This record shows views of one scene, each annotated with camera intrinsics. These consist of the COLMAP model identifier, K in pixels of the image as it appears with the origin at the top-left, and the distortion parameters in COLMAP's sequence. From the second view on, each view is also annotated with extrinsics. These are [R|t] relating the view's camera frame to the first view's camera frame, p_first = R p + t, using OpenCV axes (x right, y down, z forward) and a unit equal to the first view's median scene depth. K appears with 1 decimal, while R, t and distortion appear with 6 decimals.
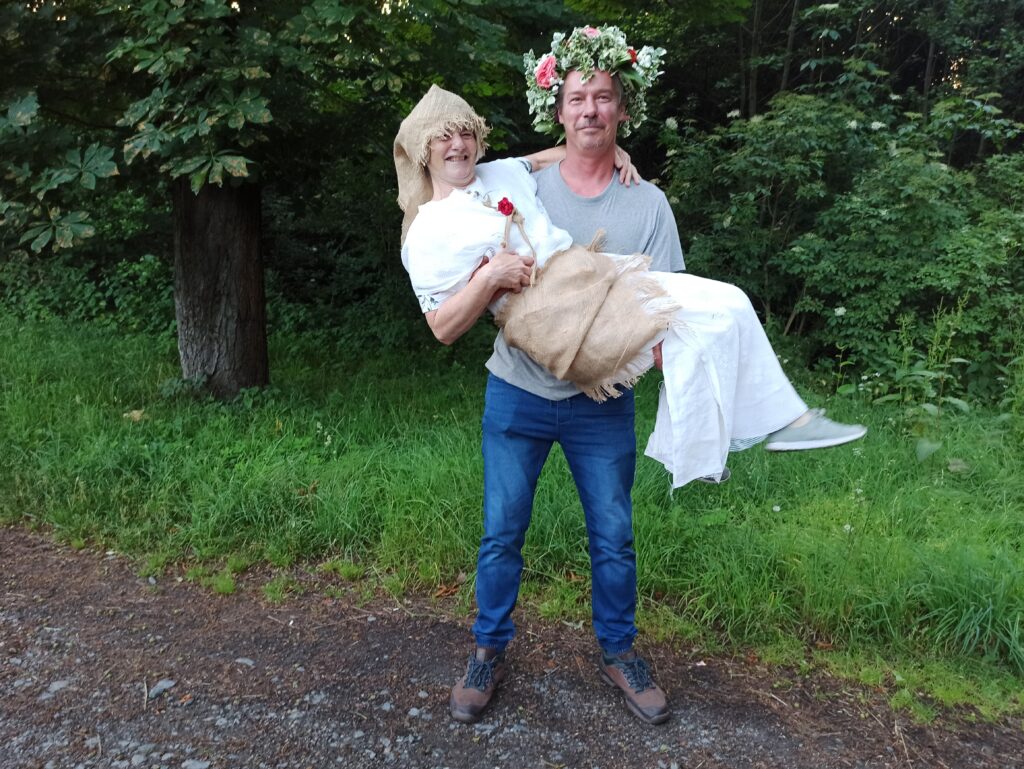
lens RADIAL K [[749.6, 0, 512.0], [0, 749.6, 384.5], [0, 0, 1]] dist [0.047890, -0.043568]
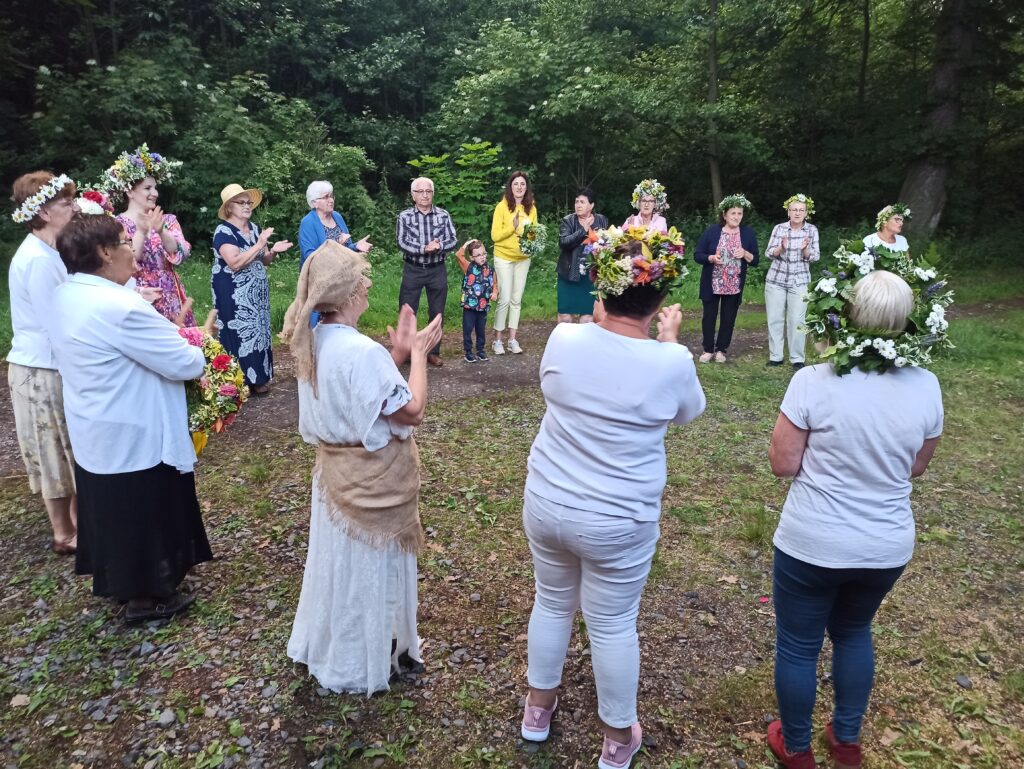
lens RADIAL K [[749.6, 0, 512.0], [0, 749.6, 384.5], [0, 0, 1]] dist [0.047890, -0.043568]
pose [[0.690805, -0.227860, 0.686198, -0.538874], [0.128570, 0.972631, 0.193541, 0.066426], [-0.711518, -0.045475, 0.701195, -1.090261]]
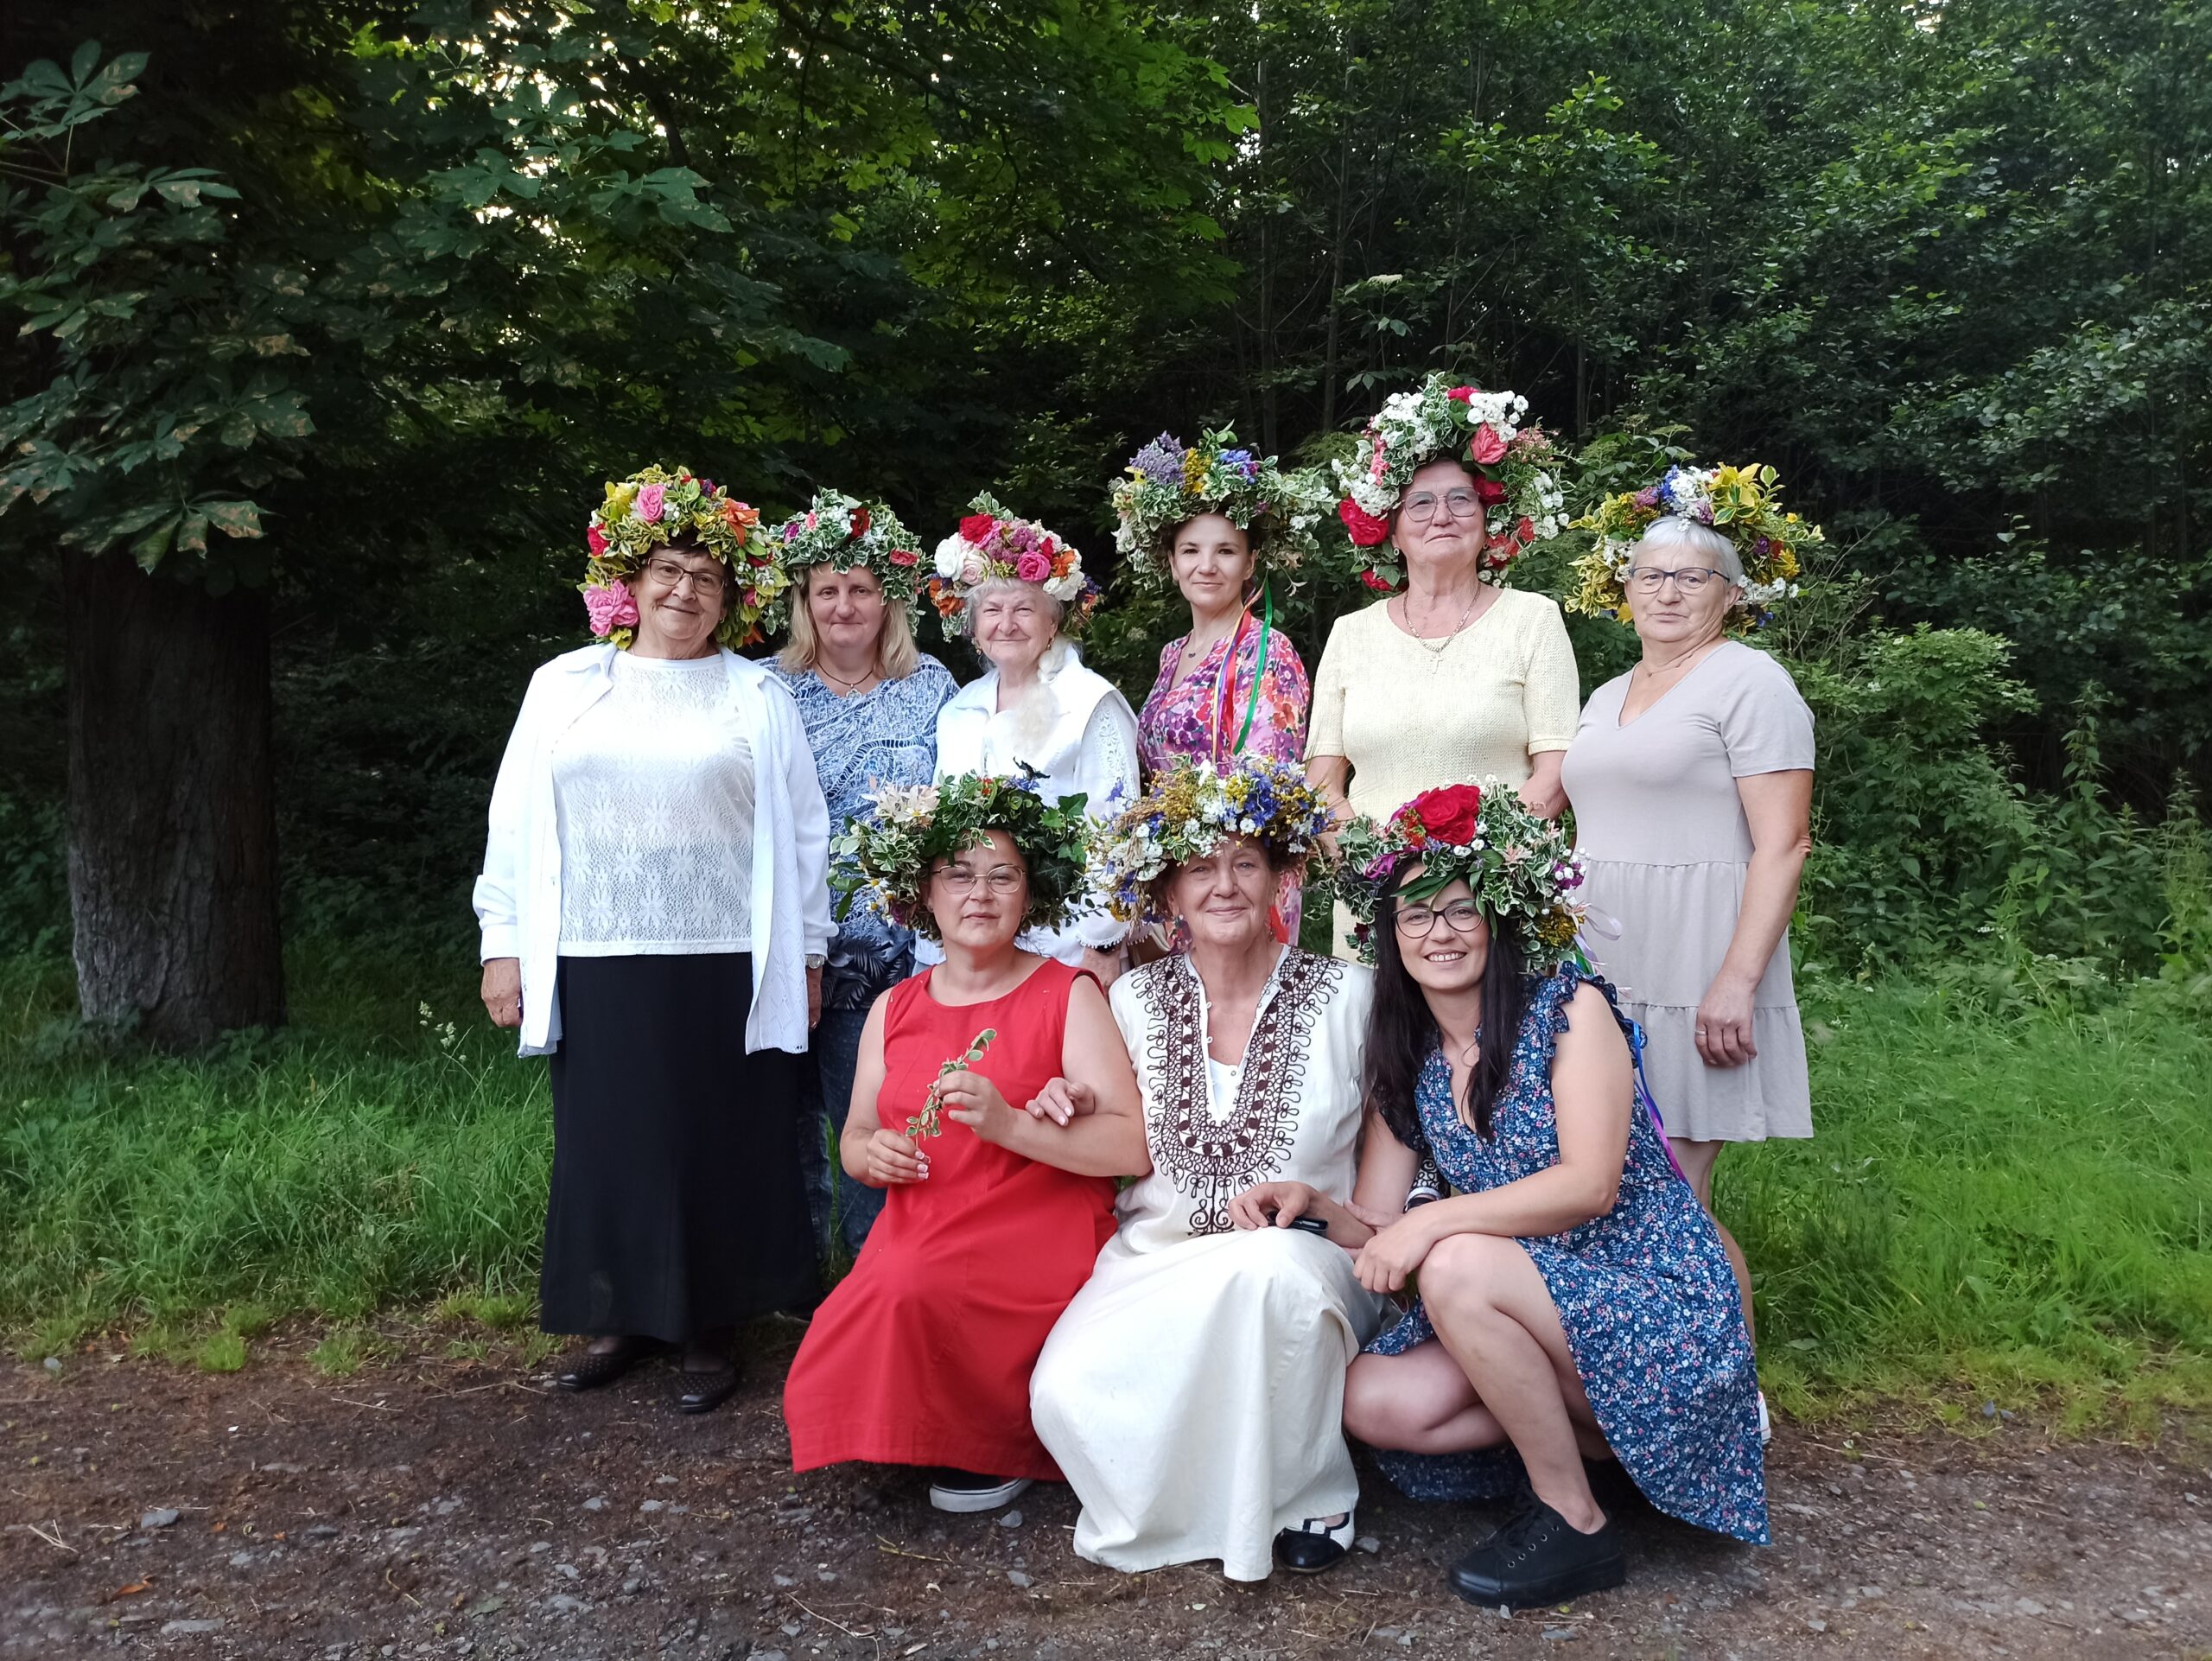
lens RADIAL K [[1638.5, 0, 1111.2], [0, 1638.5, 862.1], [0, 0, 1]] dist [0.027228, -0.027524]
pose [[0.983814, -0.046436, 0.173072, 0.000564], [0.070160, 0.988551, -0.133586, 0.110162], [-0.164887, 0.143566, 0.975808, -0.108243]]
